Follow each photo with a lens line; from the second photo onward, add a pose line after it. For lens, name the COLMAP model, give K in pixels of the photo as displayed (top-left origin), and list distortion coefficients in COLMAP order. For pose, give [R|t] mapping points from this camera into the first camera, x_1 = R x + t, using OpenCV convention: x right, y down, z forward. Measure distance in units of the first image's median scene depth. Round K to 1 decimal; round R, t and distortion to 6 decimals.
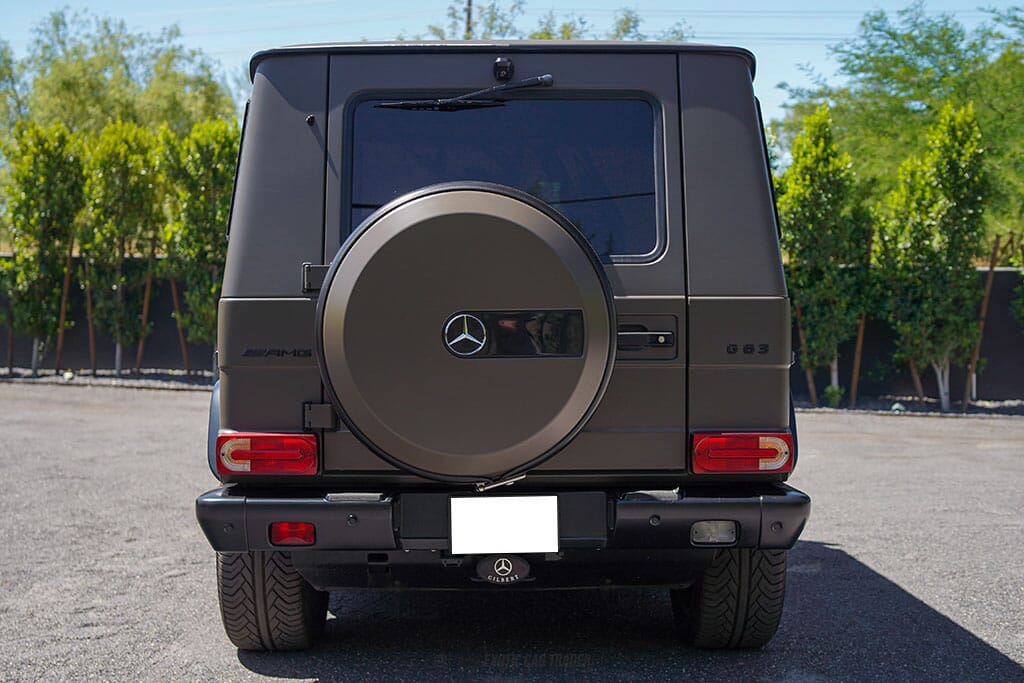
lens RADIAL K [[1255.7, 0, 512.0], [0, 1255.7, 341.5], [0, 0, 1]] dist [-0.023714, -0.002585]
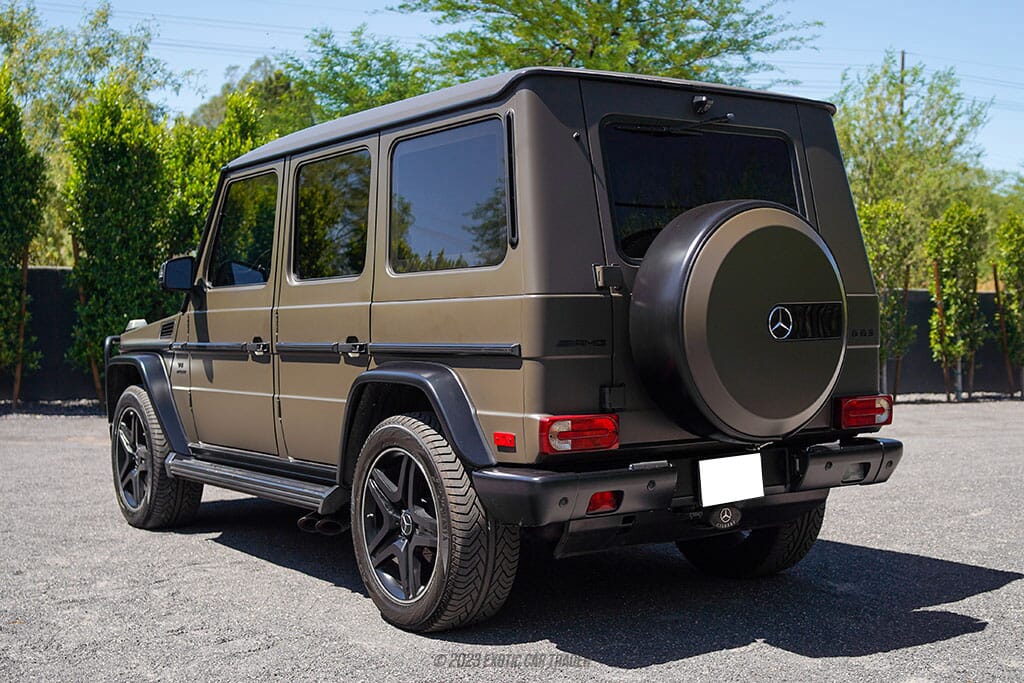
lens RADIAL K [[1308.7, 0, 448.3], [0, 1308.7, 343.8], [0, 0, 1]] dist [-0.027788, -0.029434]
pose [[0.825766, -0.022275, 0.563573, -0.919336], [0.024102, 0.999701, 0.004197, 0.002074], [-0.563498, 0.010118, 0.826056, 0.102297]]
